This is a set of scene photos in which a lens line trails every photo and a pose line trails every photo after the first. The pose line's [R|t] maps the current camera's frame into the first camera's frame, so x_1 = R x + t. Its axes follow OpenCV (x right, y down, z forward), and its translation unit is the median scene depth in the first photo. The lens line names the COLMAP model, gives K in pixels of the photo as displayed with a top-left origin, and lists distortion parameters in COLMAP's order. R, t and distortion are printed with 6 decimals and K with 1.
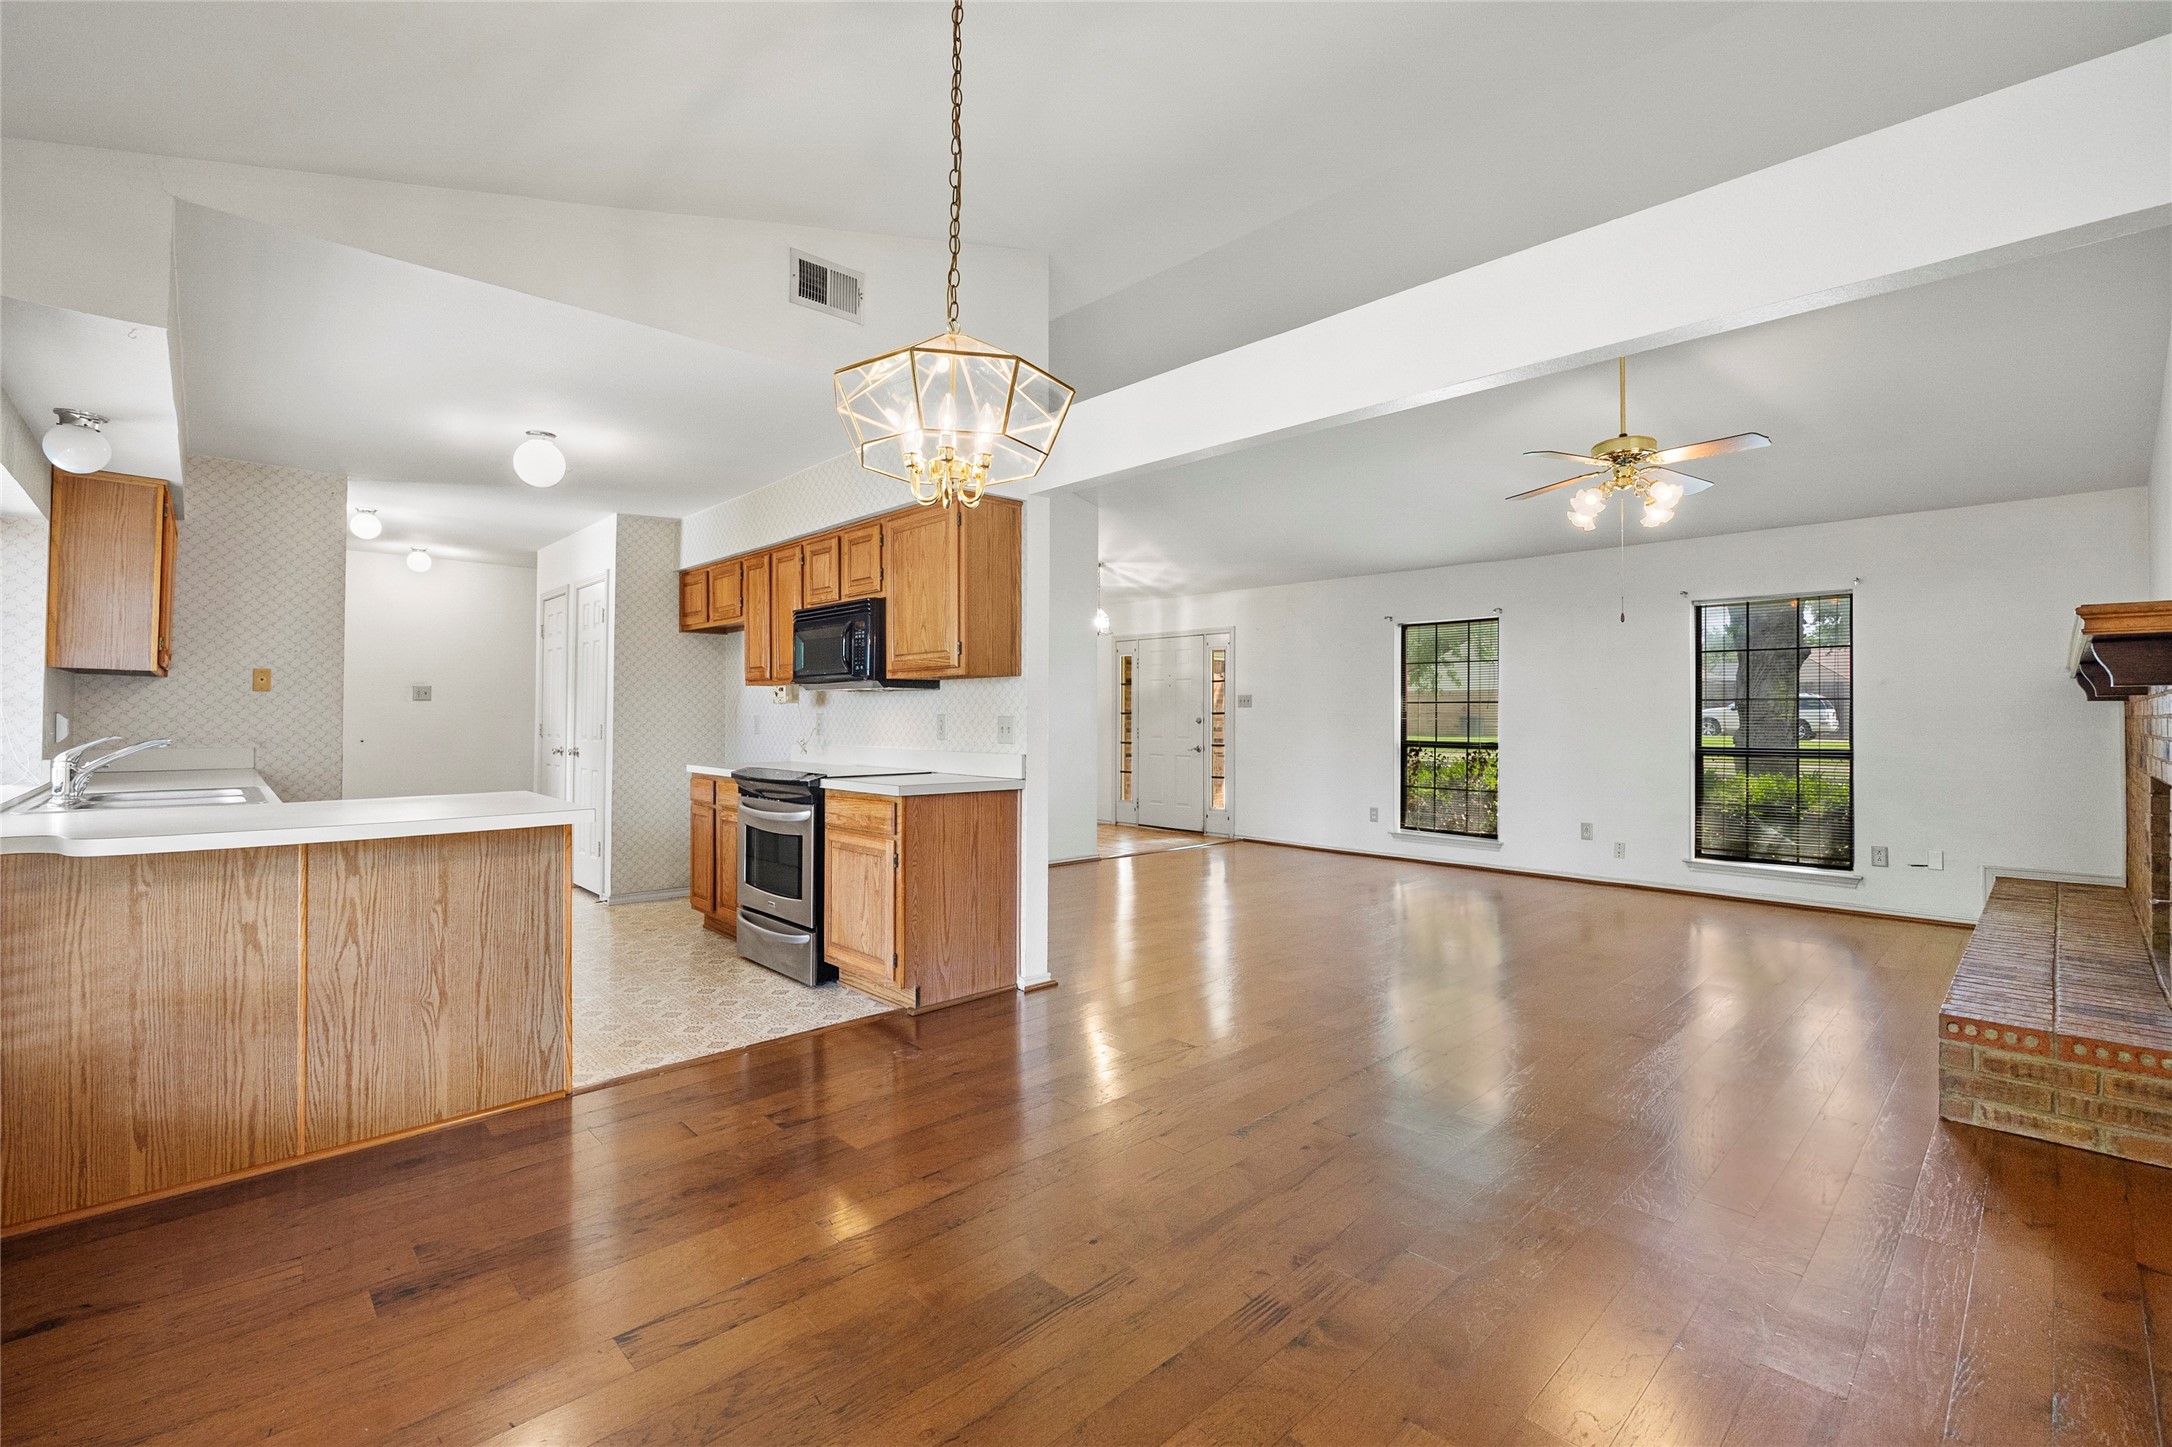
lens RADIAL K [[953.1, 0, 1081.1], [0, 953.1, 708.8], [0, 0, 1]] dist [-0.002465, -0.000126]
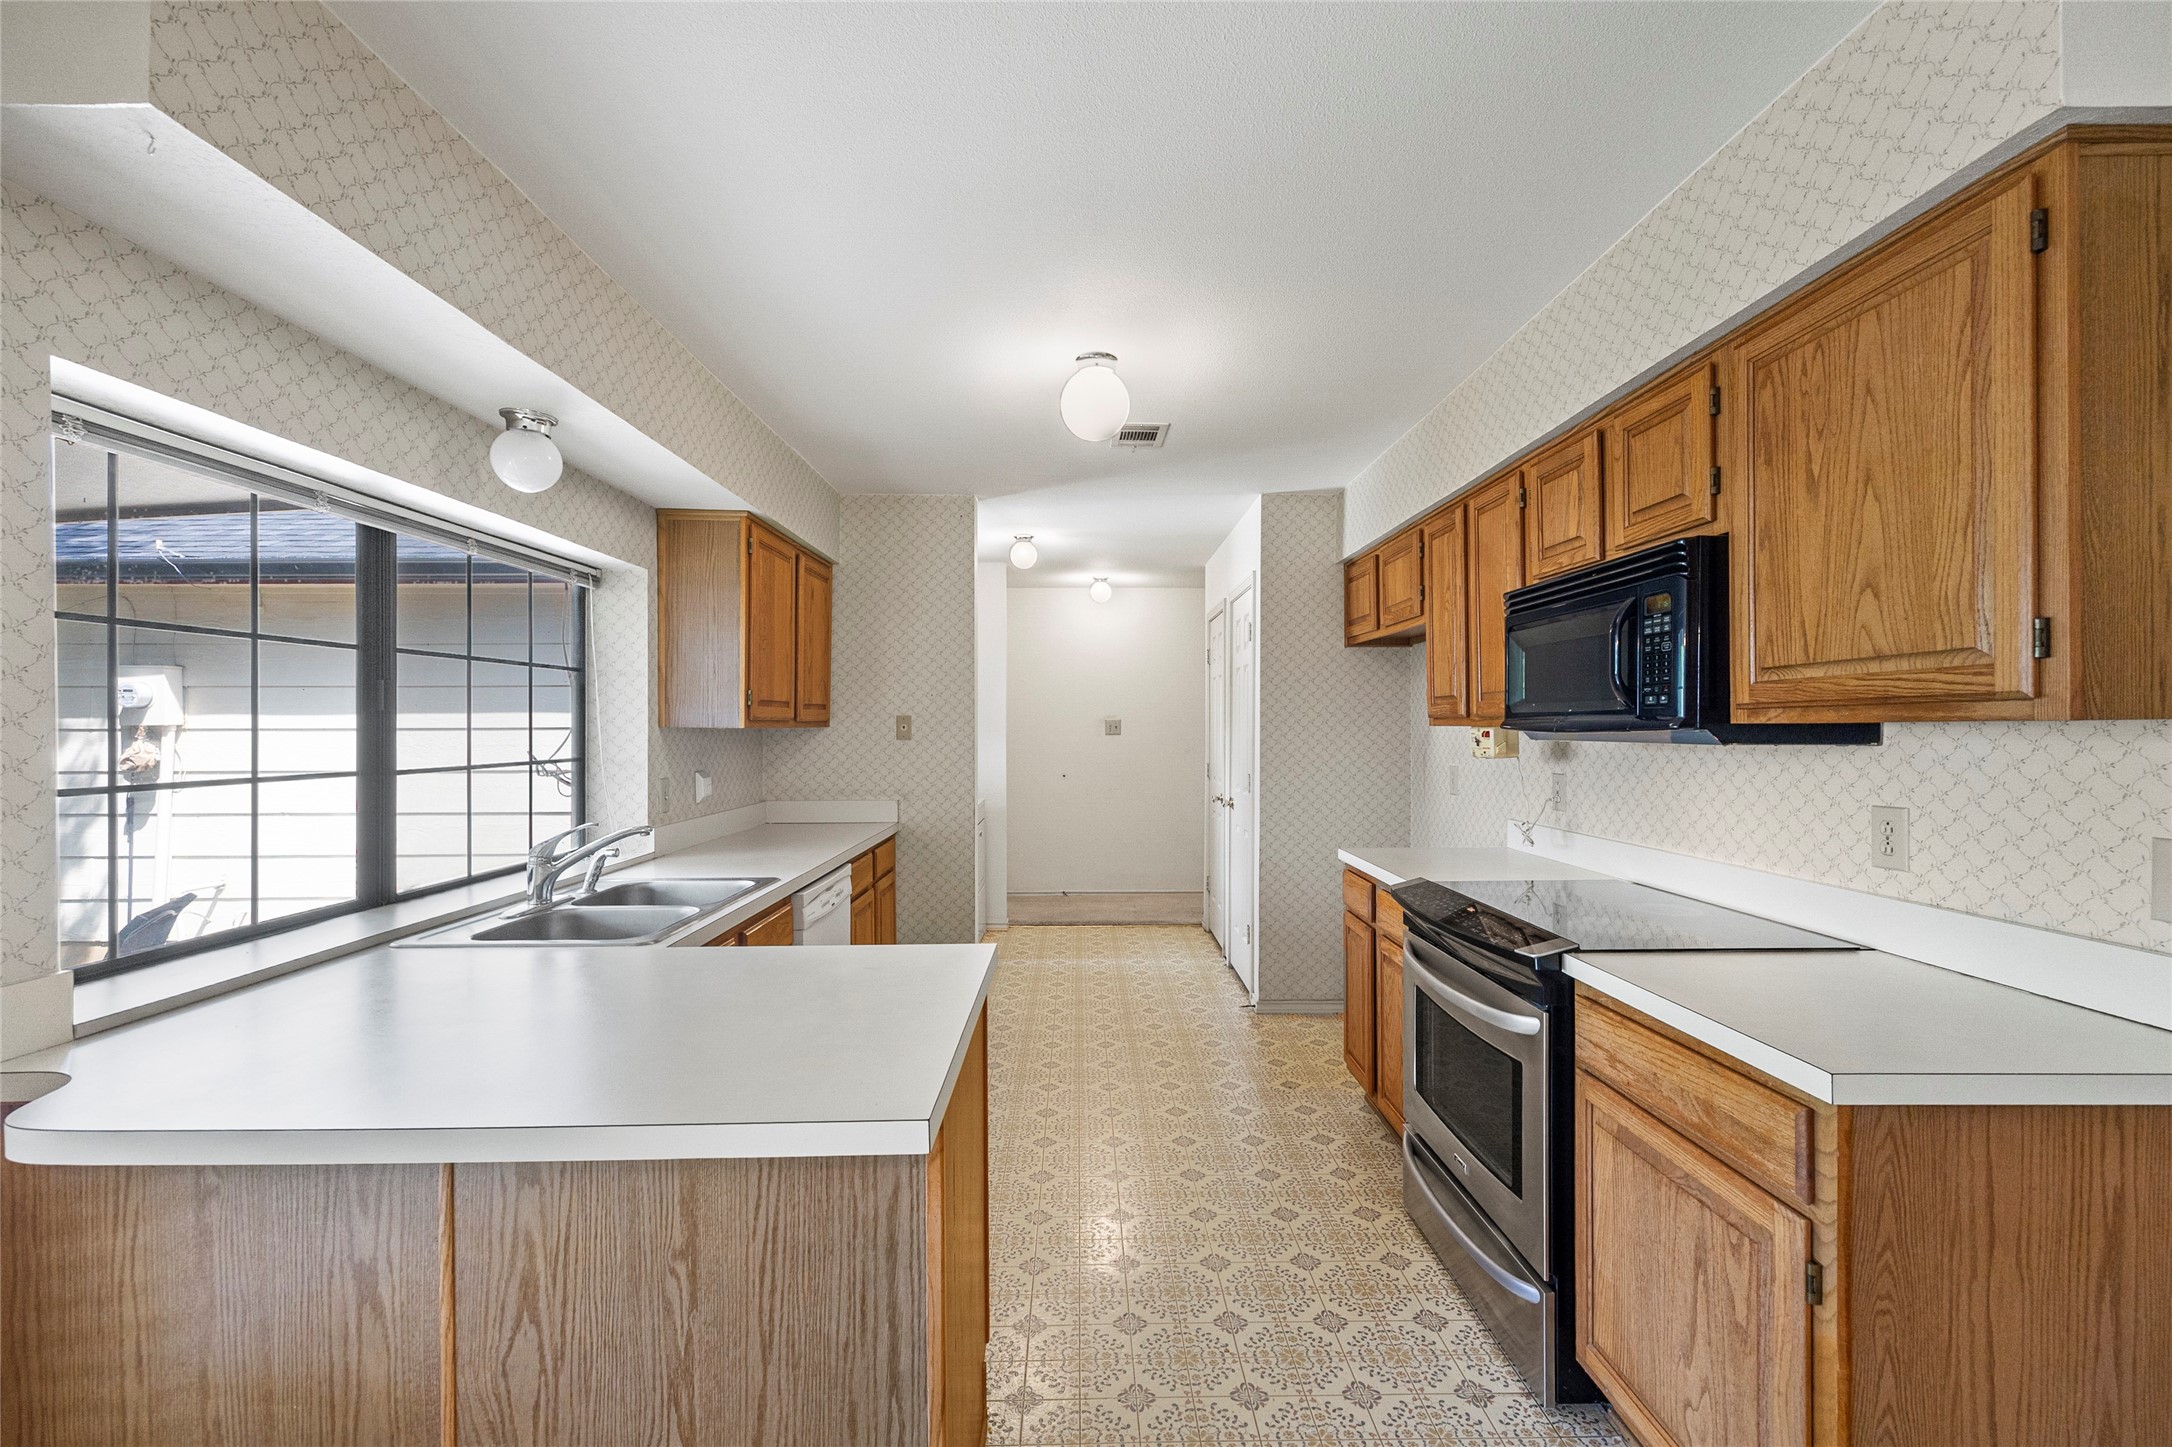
lens RADIAL K [[907.6, 0, 1084.4], [0, 907.6, 731.6], [0, 0, 1]] dist [0.002742, 0.000332]
pose [[0.734975, -0.002184, -0.678090, -0.140695], [0.010933, 0.999903, 0.008629, -0.034601], [0.678006, -0.013755, 0.734928, 0.503732]]
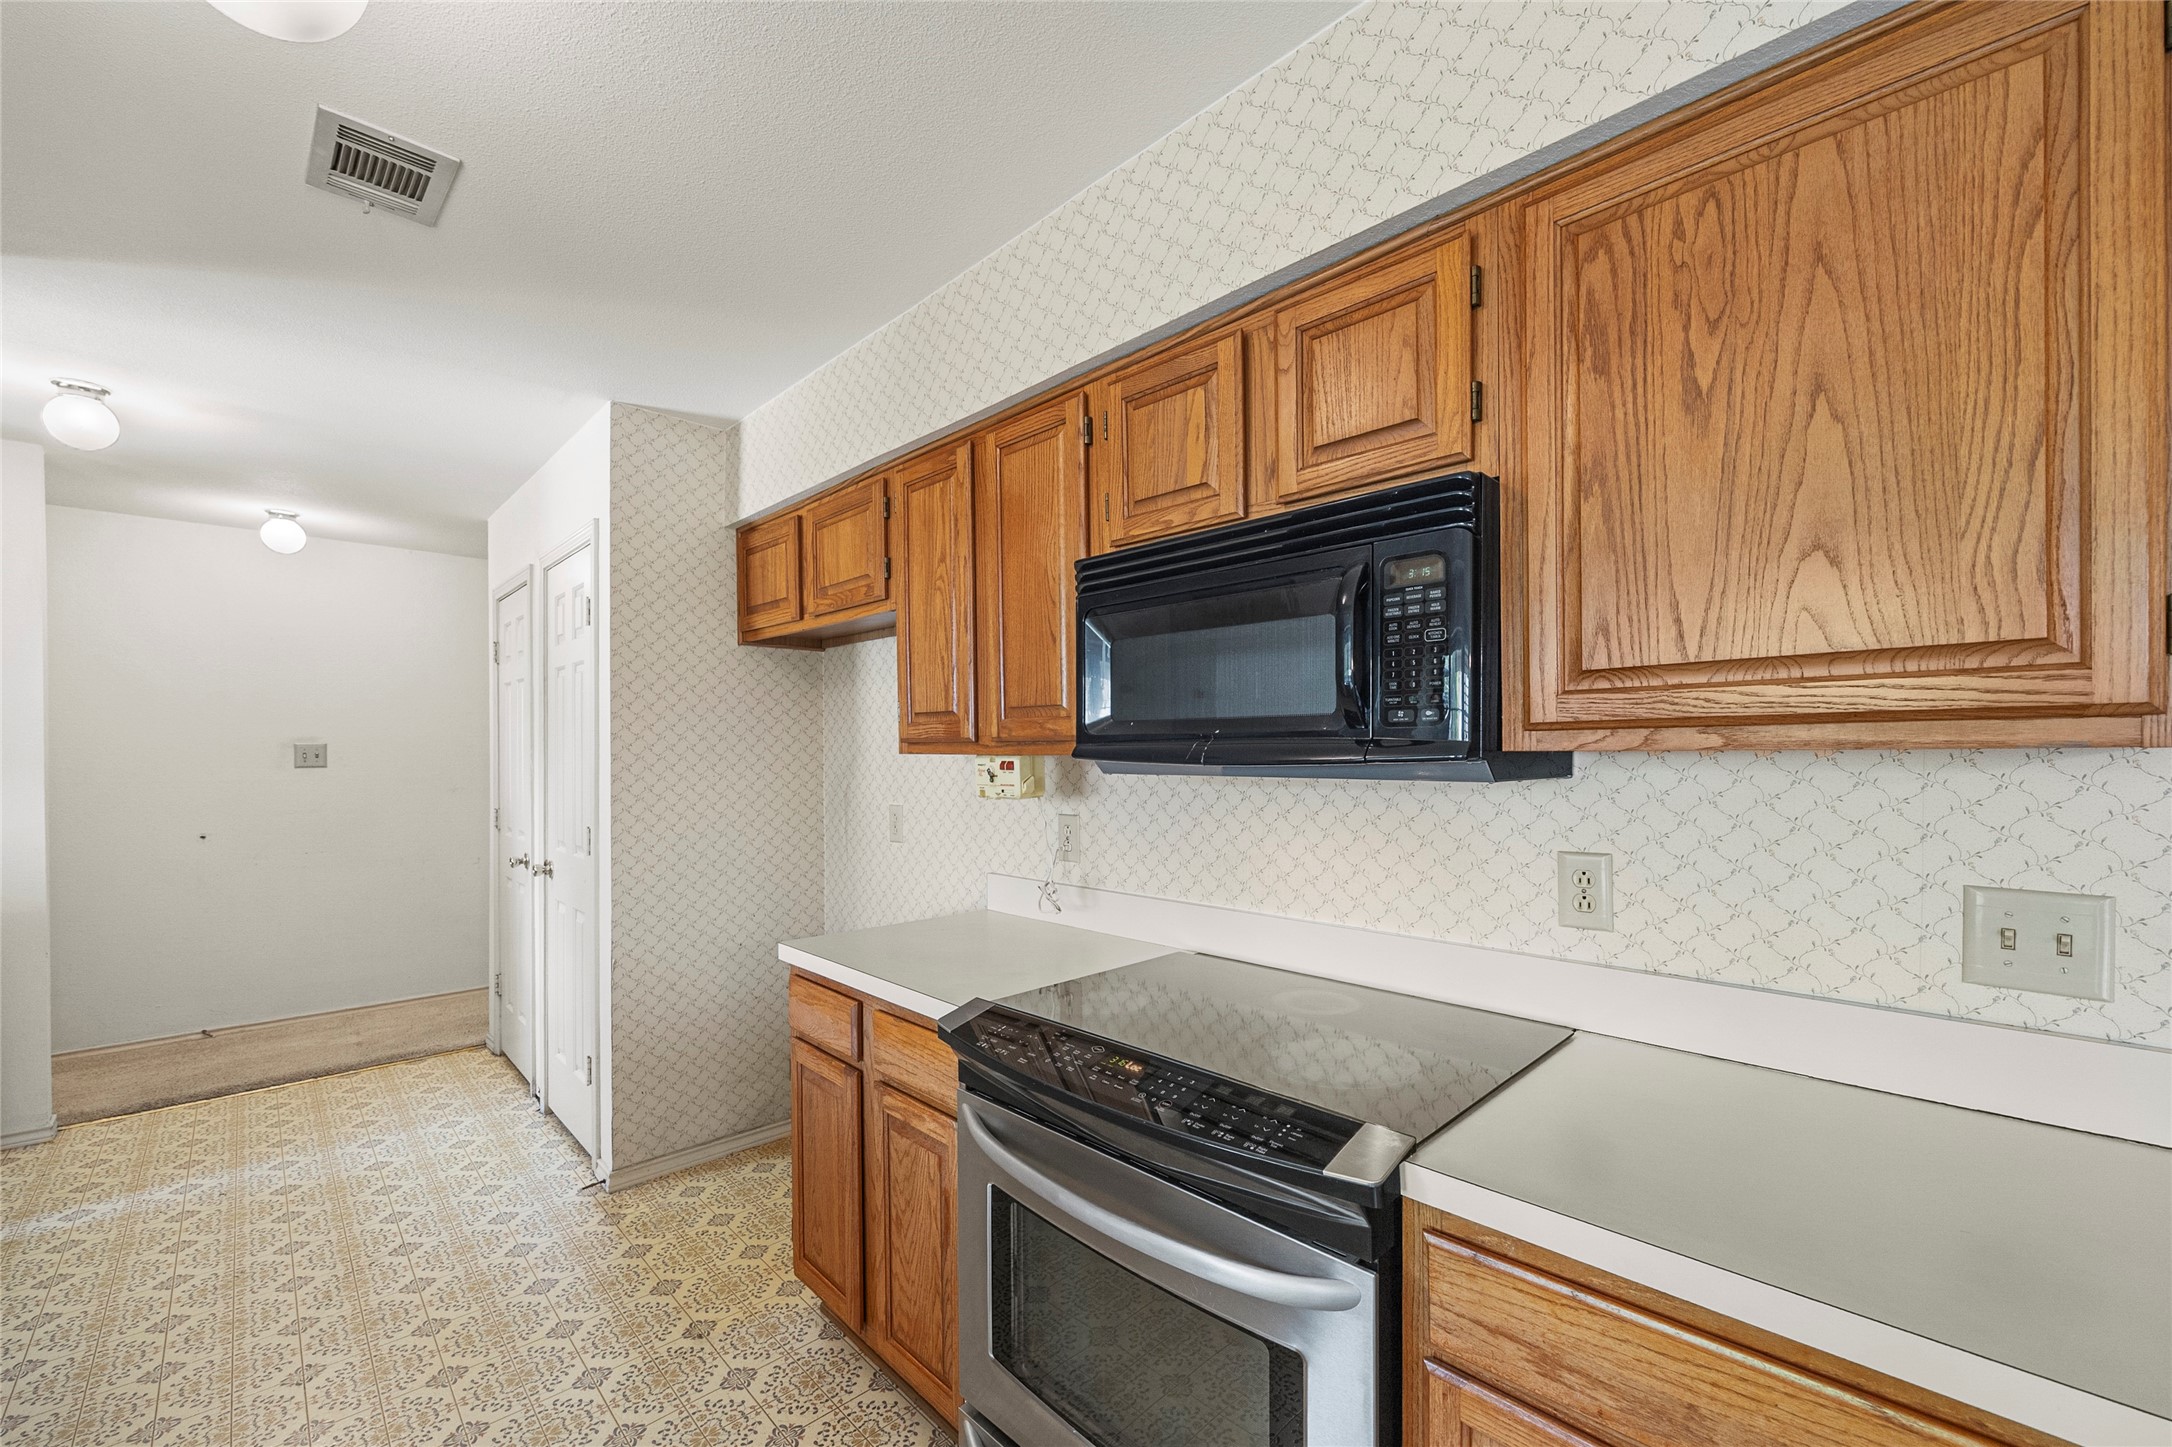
lens RADIAL K [[872.1, 0, 1079.3], [0, 872.1, 759.0], [0, 0, 1]] dist [-0.004111, -0.000149]
pose [[0.999877, -0.008164, 0.013414, -0.338317], [0.007930, 0.999817, 0.017403, -0.034903], [-0.013553, -0.017295, 0.999759, 0.726883]]
